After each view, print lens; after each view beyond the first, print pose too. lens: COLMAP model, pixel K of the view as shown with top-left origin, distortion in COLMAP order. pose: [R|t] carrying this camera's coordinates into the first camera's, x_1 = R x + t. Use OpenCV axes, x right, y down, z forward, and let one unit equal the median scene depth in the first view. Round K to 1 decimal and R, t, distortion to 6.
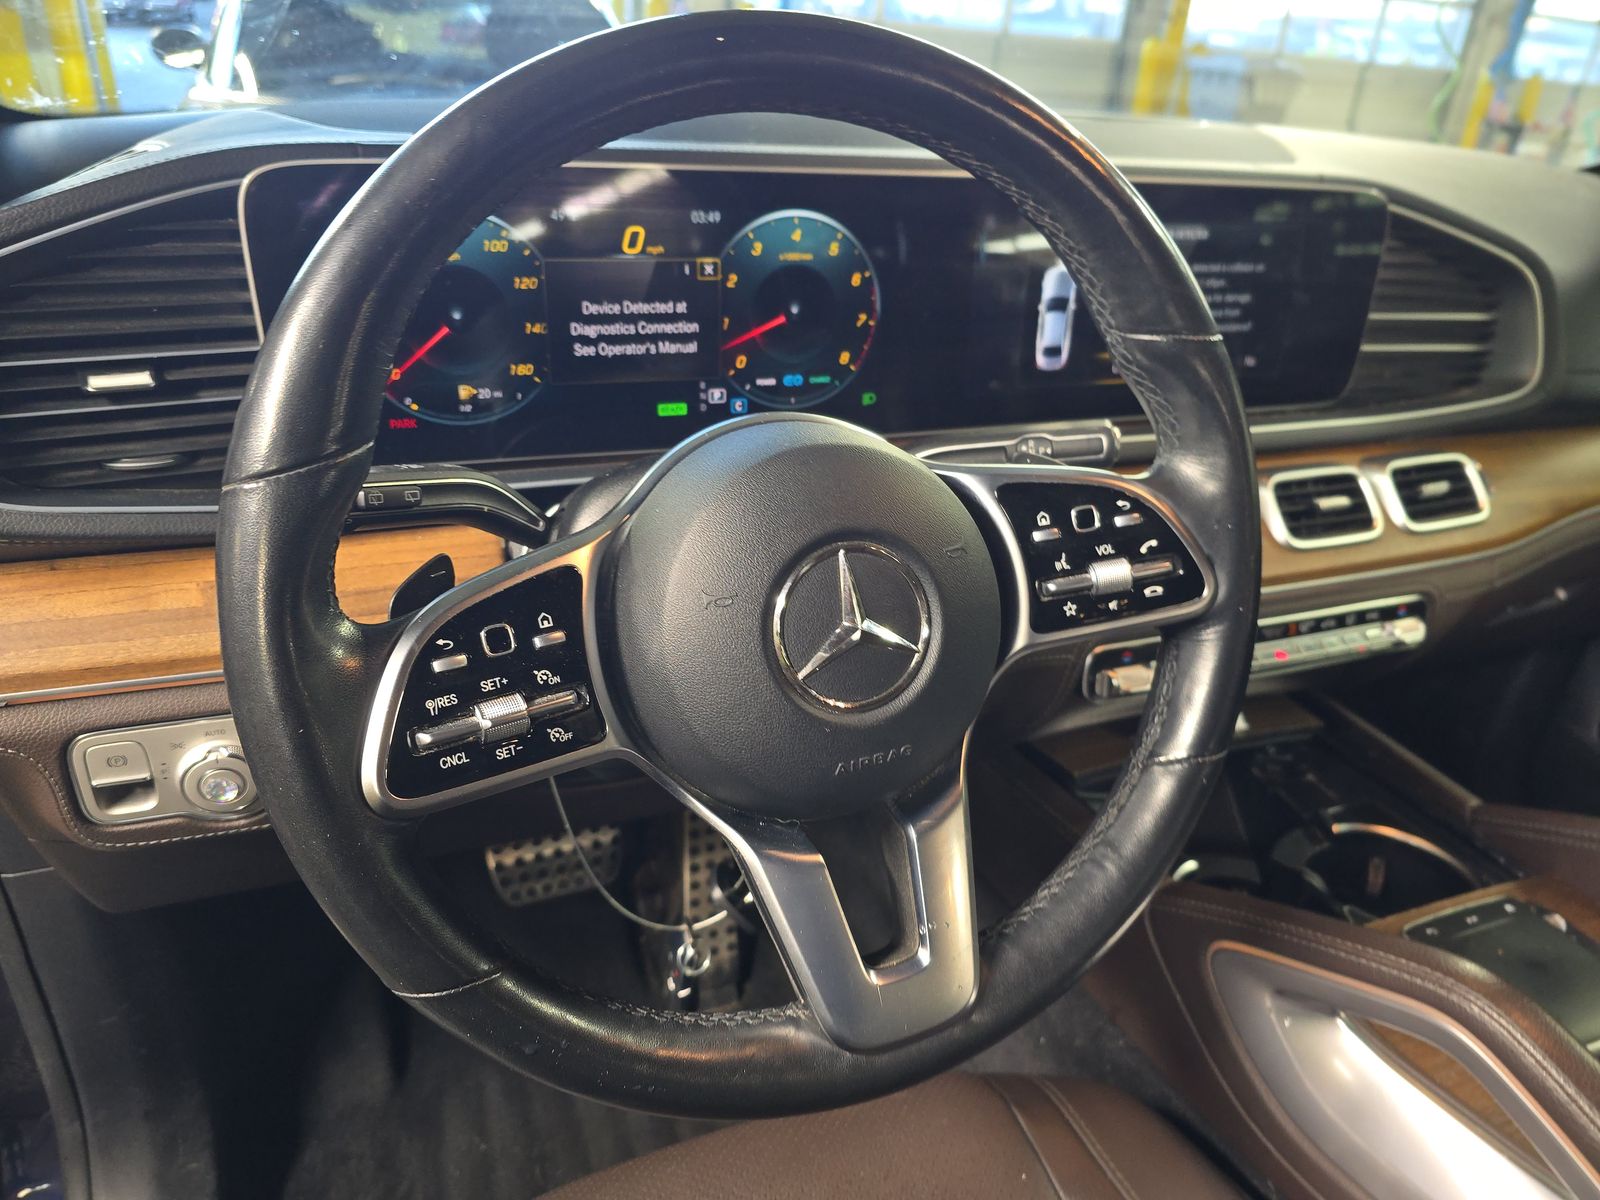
lens RADIAL K [[1090.6, 0, 799.5], [0, 1090.6, 598.7], [0, 0, 1]] dist [0.004273, -0.012145]
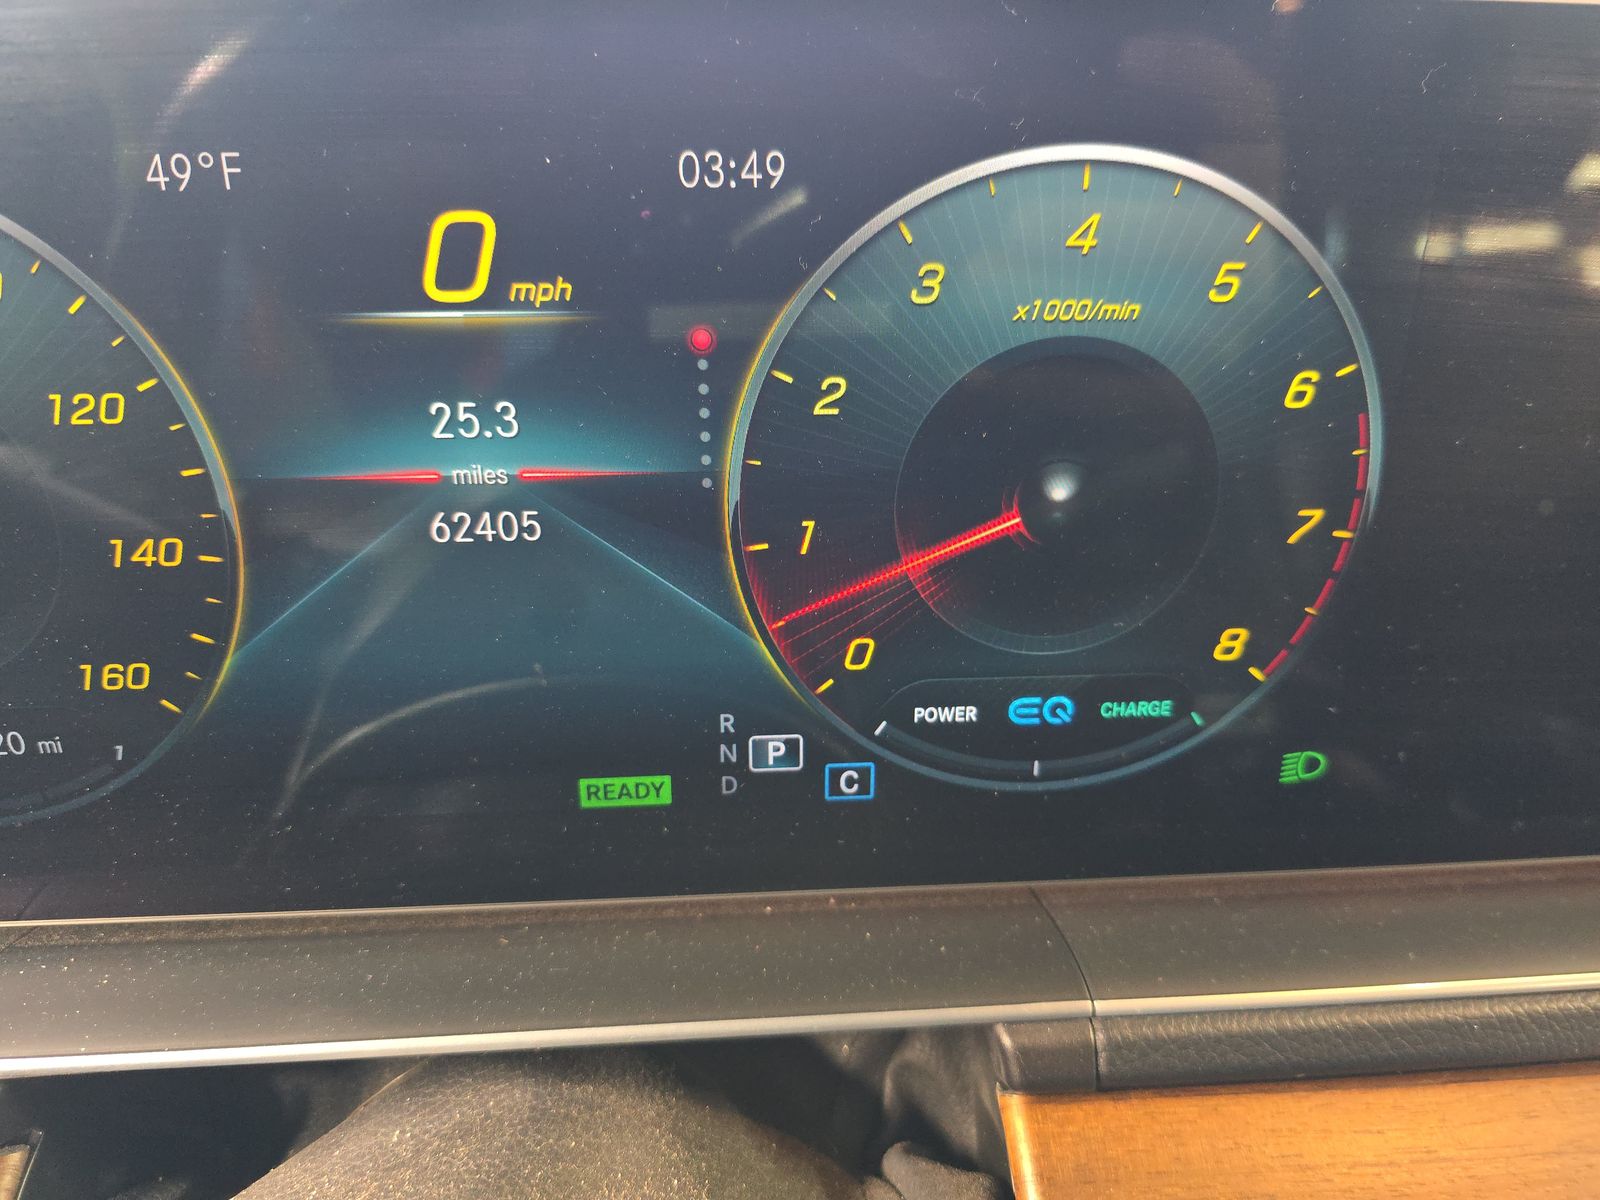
lens RADIAL K [[1090.6, 0, 801.5], [0, 1090.6, 598.8], [0, 0, 1]] dist [0.004273, -0.012145]
pose [[0.942905, 0.094837, -0.319273, 0.024373], [-0.092399, 0.995461, 0.022810, -0.222378], [0.319987, 0.007993, 0.947388, 0.663572]]
